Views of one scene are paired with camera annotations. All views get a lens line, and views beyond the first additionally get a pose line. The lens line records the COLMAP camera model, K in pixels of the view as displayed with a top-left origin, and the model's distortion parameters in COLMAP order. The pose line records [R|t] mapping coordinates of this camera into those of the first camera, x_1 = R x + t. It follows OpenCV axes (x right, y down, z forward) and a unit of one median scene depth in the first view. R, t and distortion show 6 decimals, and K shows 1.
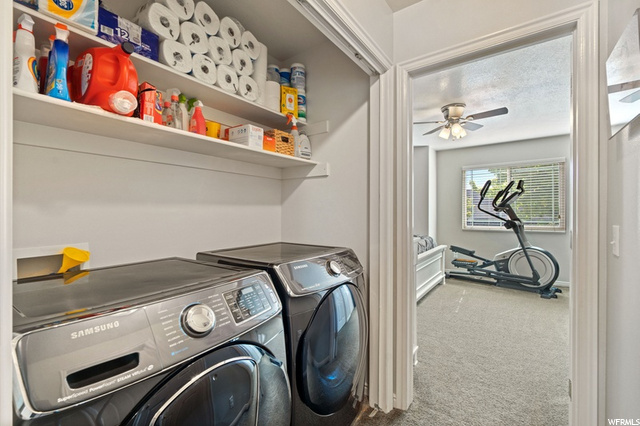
lens RADIAL K [[276.5, 0, 318.9], [0, 276.5, 212.7], [0, 0, 1]] dist [-0.002807, -0.000364]
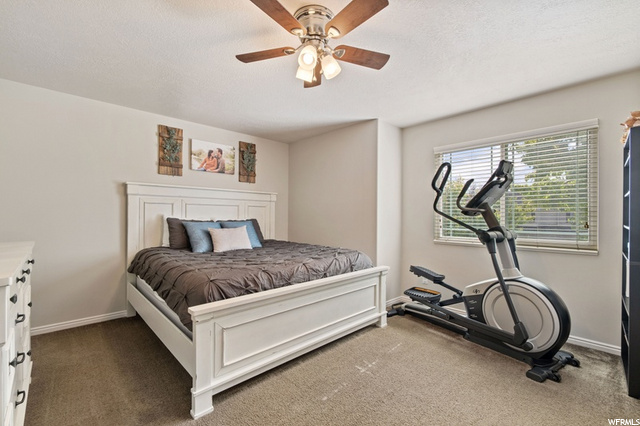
lens RADIAL K [[276.5, 0, 320.9], [0, 276.5, 214.4], [0, 0, 1]] dist [-0.002807, -0.000364]
pose [[0.982668, 0.003603, -0.185341, 0.448352], [-0.003876, 0.999992, -0.001111, -0.004138], [0.185336, 0.001810, 0.982674, 0.349346]]
